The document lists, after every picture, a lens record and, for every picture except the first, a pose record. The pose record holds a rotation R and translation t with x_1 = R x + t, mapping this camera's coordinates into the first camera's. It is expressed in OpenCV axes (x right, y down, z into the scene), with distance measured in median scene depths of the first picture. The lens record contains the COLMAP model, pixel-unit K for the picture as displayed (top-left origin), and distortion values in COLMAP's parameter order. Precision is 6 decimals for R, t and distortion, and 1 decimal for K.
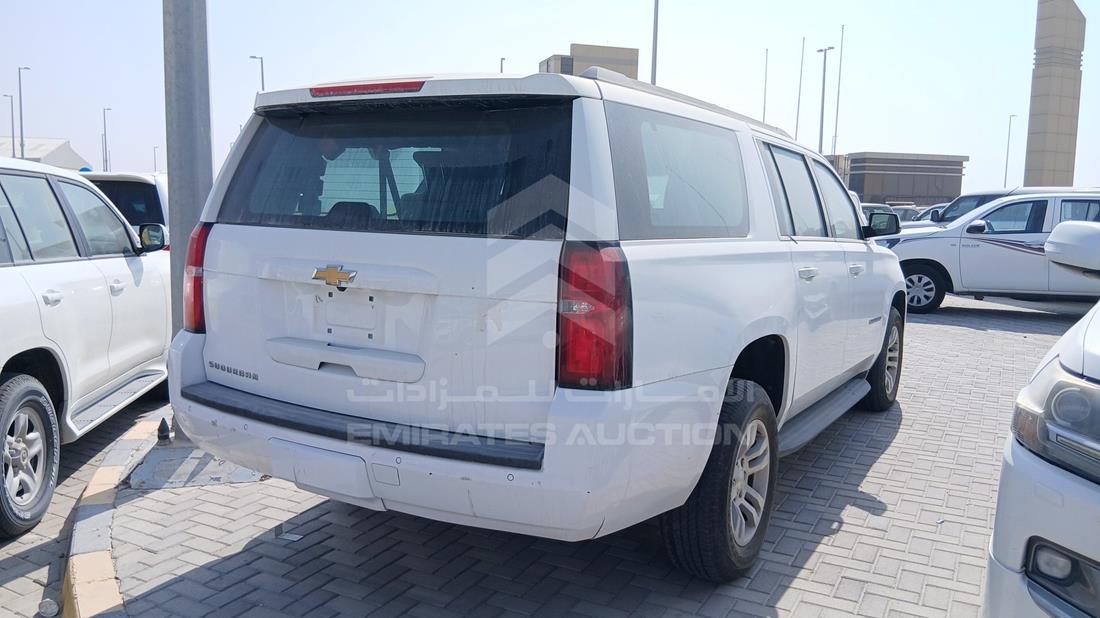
lens RADIAL K [[832.2, 0, 550.0], [0, 832.2, 309.0], [0, 0, 1]] dist [0.100787, -0.168347]
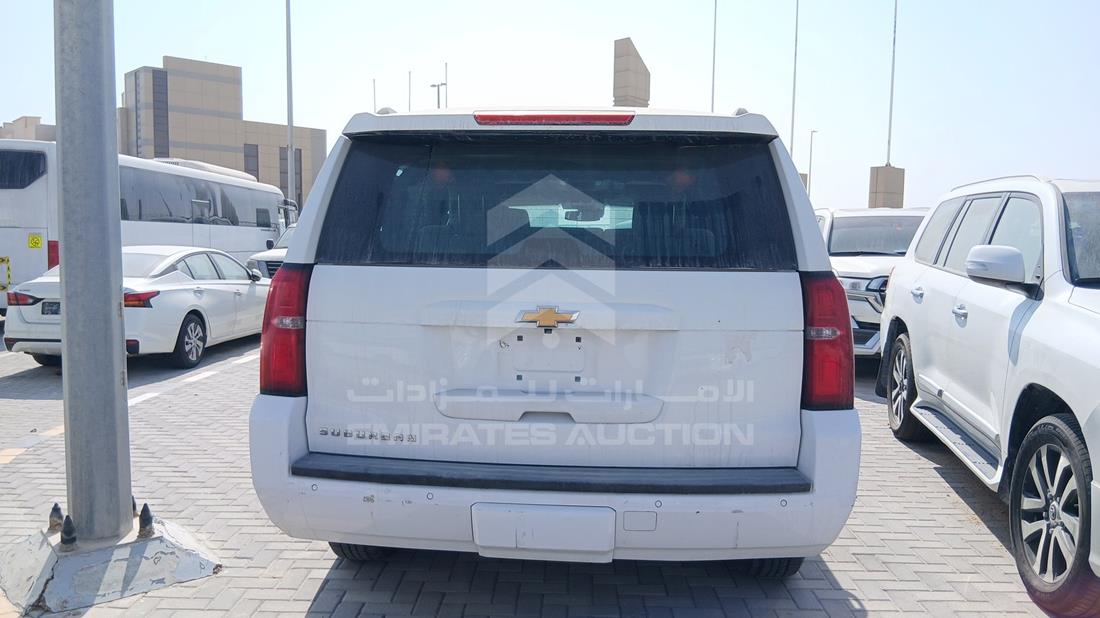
lens RADIAL K [[832.2, 0, 550.0], [0, 832.2, 309.0], [0, 0, 1]] dist [0.100787, -0.168347]
pose [[0.893418, -0.049780, 0.446460, -0.572993], [0.063376, 0.997868, -0.015561, -0.029397], [-0.444734, 0.042197, 0.894668, 0.144885]]
